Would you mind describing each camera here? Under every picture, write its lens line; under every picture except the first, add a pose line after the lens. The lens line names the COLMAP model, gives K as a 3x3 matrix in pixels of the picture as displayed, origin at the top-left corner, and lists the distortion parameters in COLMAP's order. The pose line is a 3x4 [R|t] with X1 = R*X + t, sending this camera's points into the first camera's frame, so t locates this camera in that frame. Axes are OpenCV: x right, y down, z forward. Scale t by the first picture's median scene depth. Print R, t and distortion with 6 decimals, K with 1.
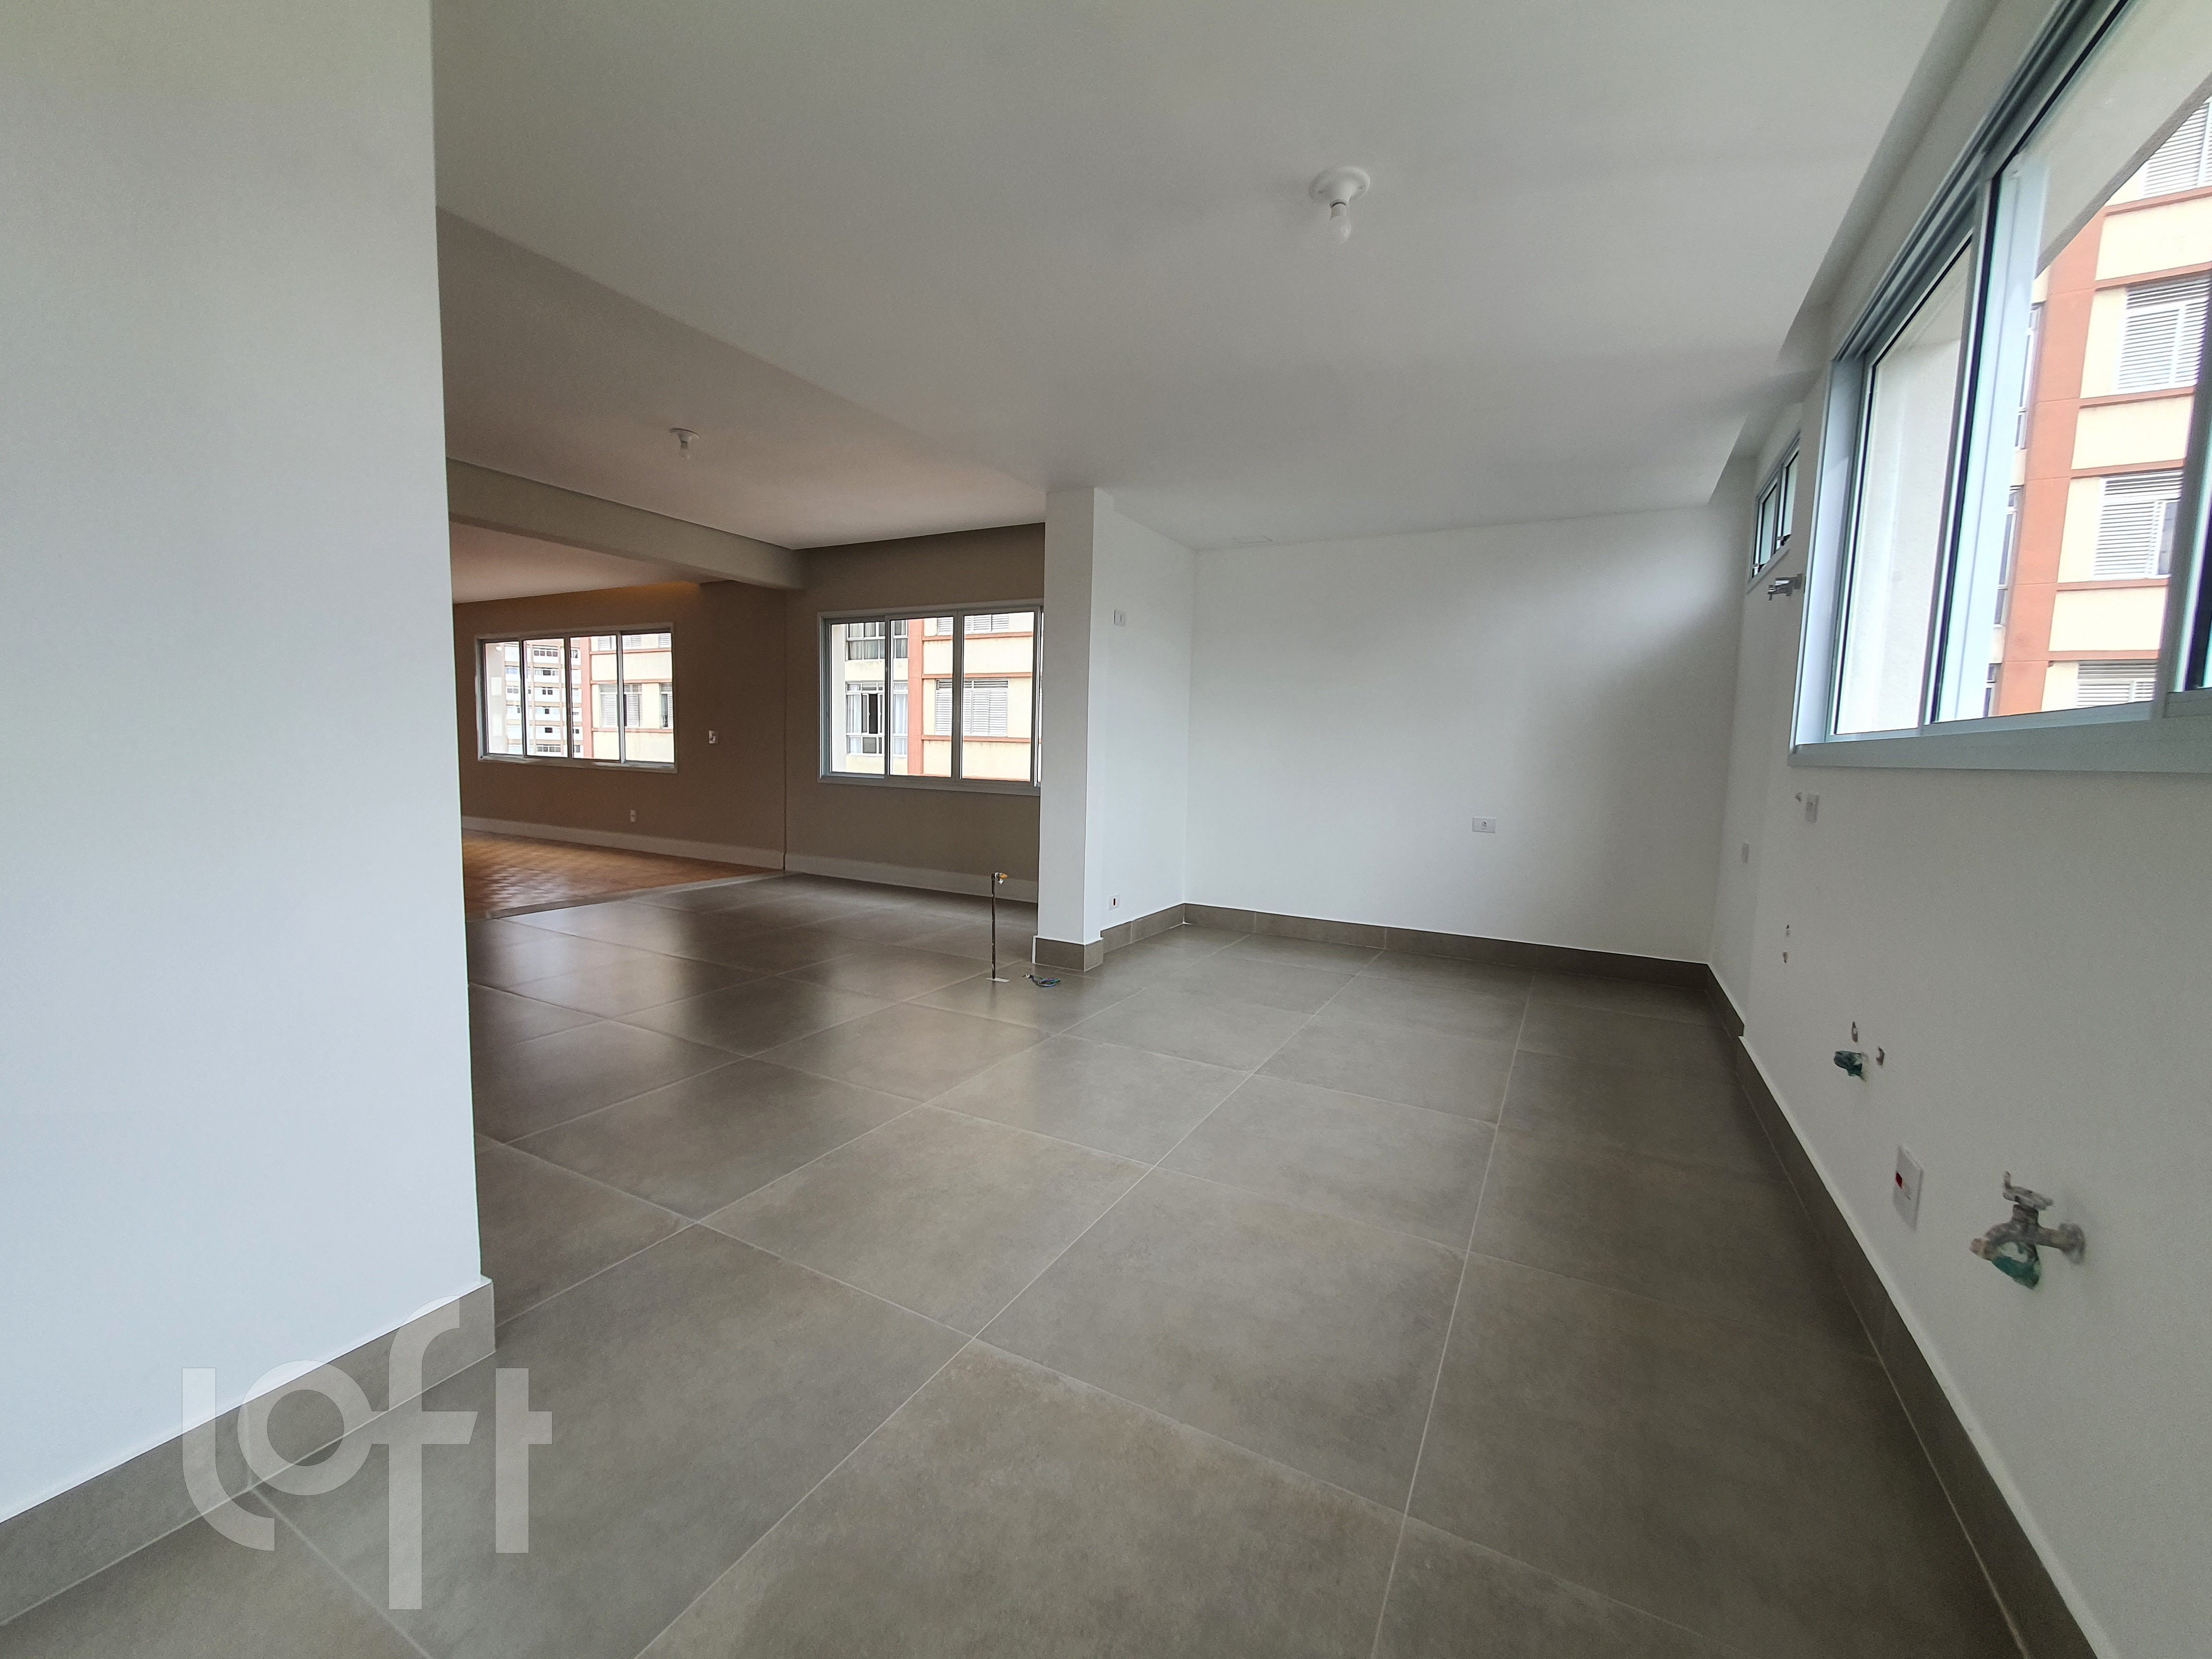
lens RADIAL K [[872.2, 0, 1122.9], [0, 872.2, 825.1], [0, 0, 1]] dist [0.002211, 0.000337]
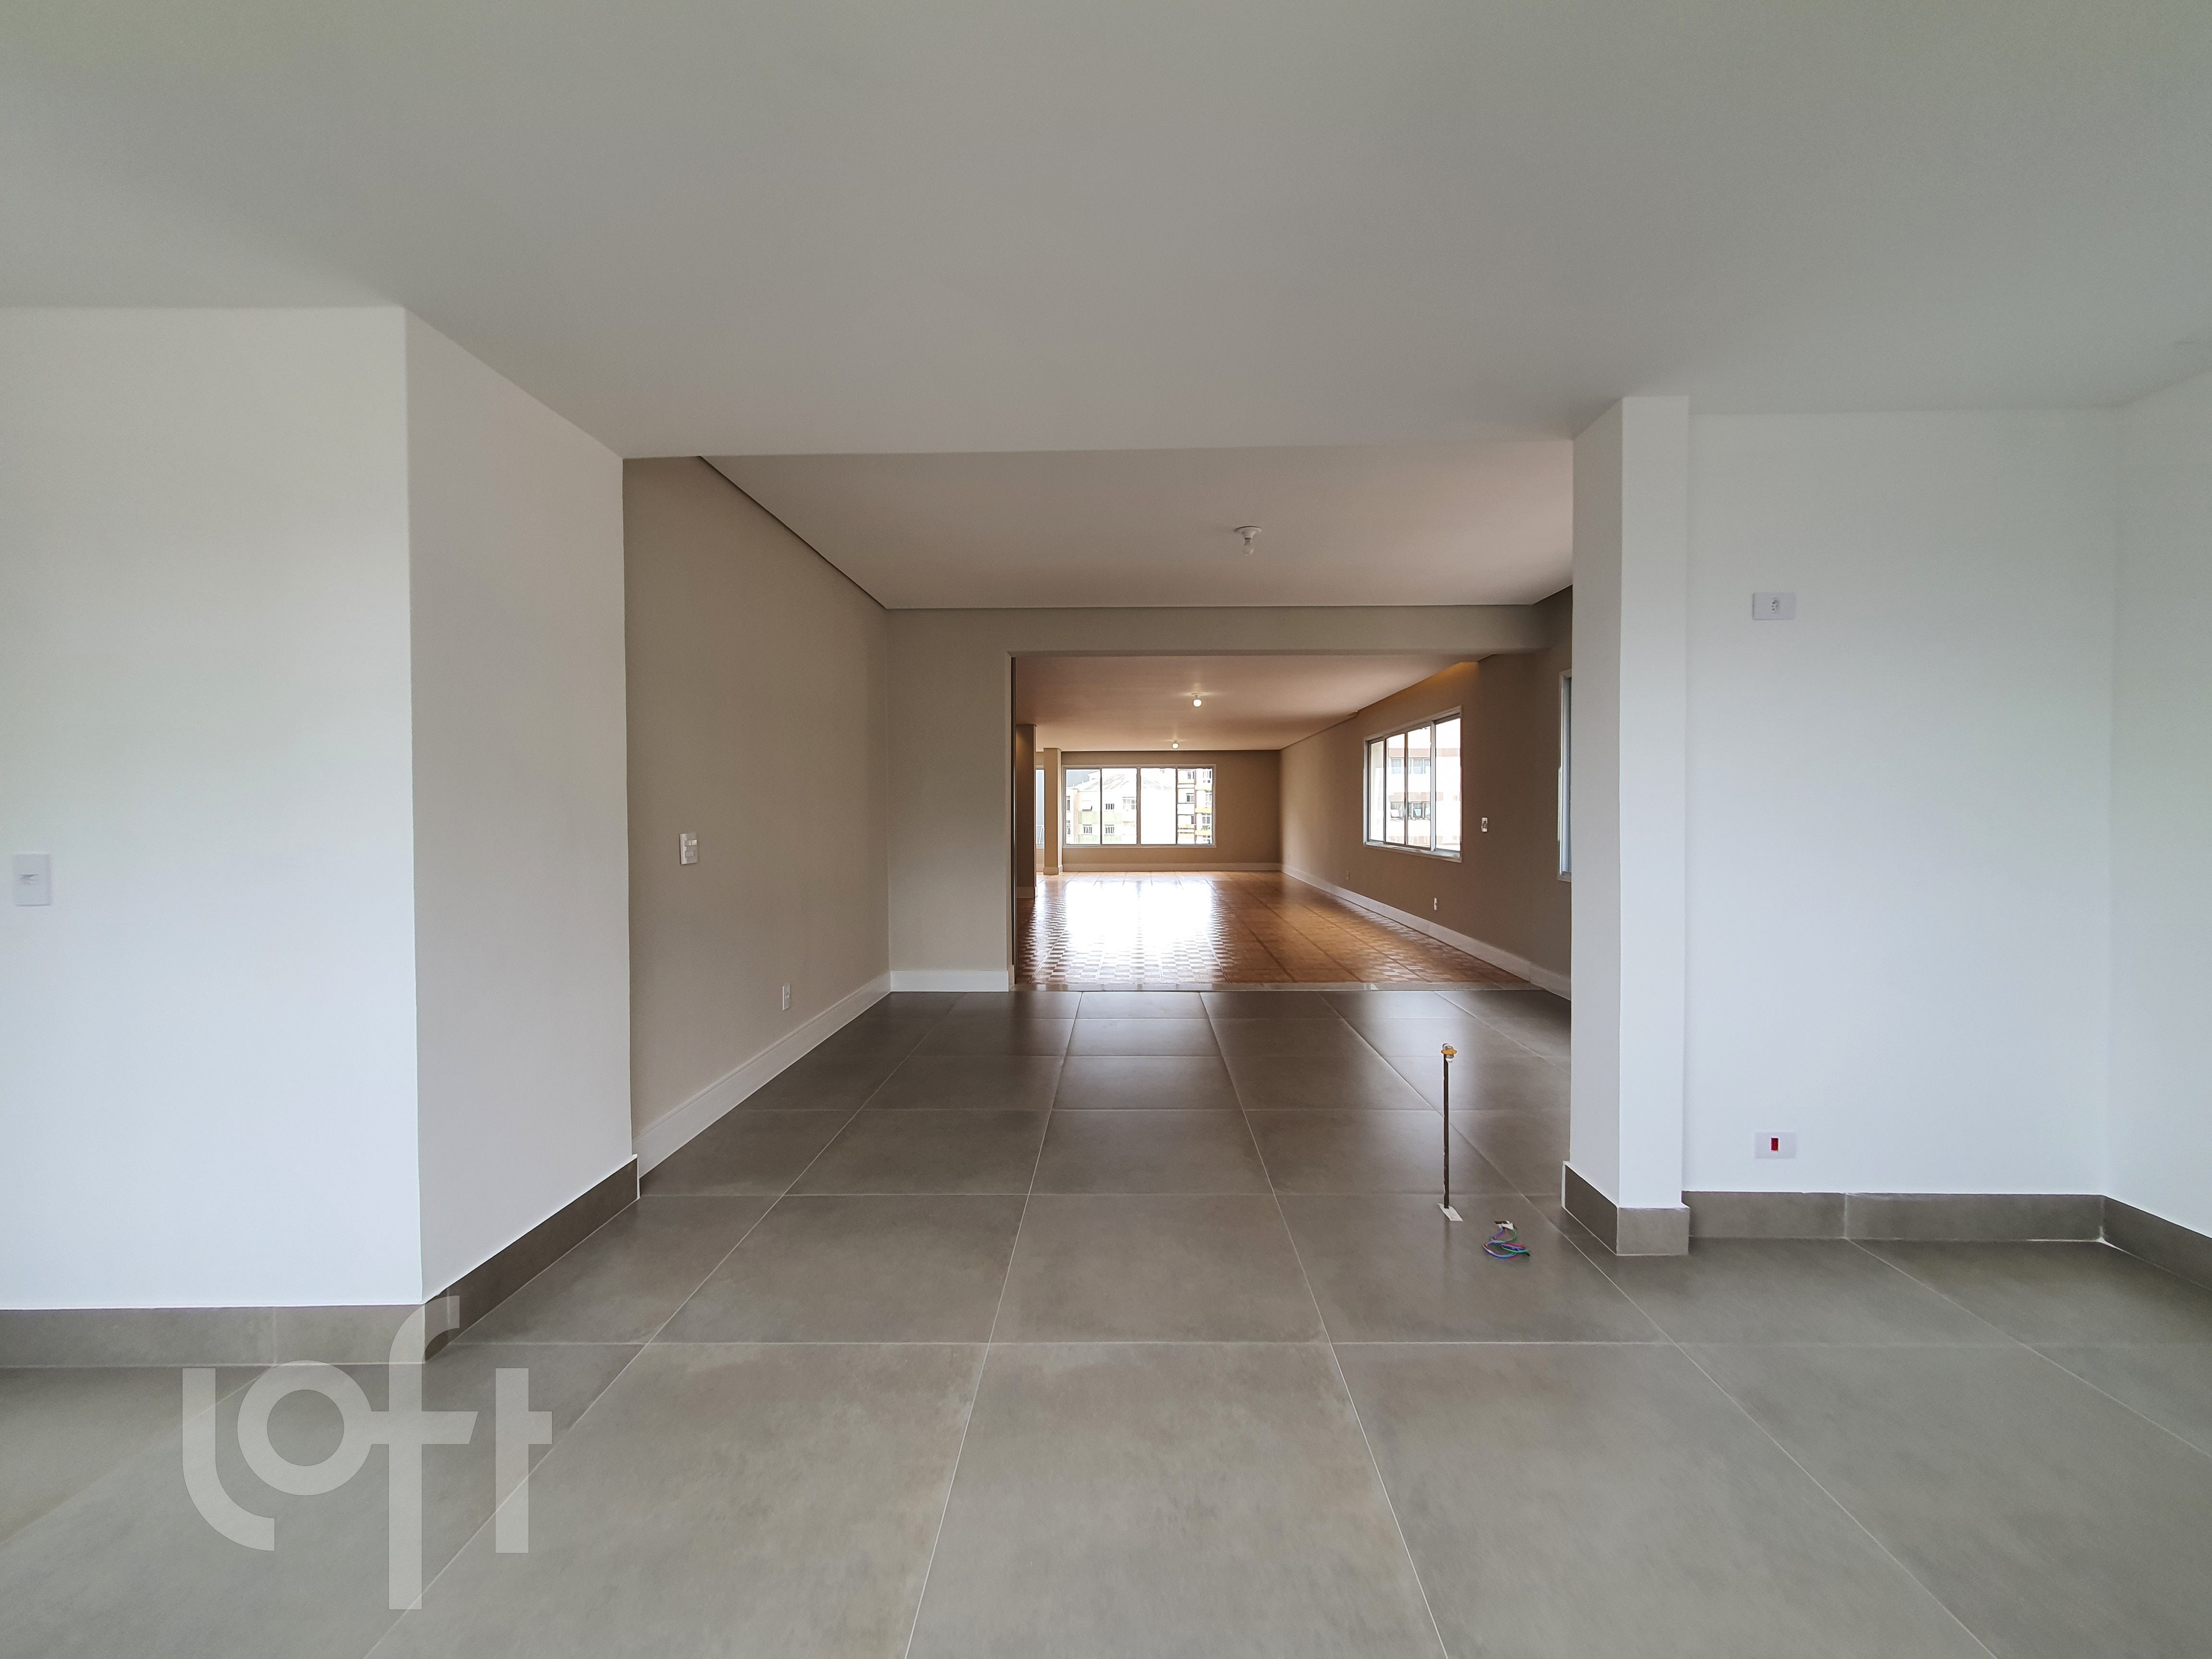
lens RADIAL K [[872.2, 0, 1122.9], [0, 872.2, 825.1], [0, 0, 1]] dist [0.002211, 0.000337]
pose [[0.457276, -0.016242, -0.889177, 0.316446], [-0.060839, 0.996920, -0.049497, -0.059575], [0.887242, 0.076731, 0.454879, 0.464543]]
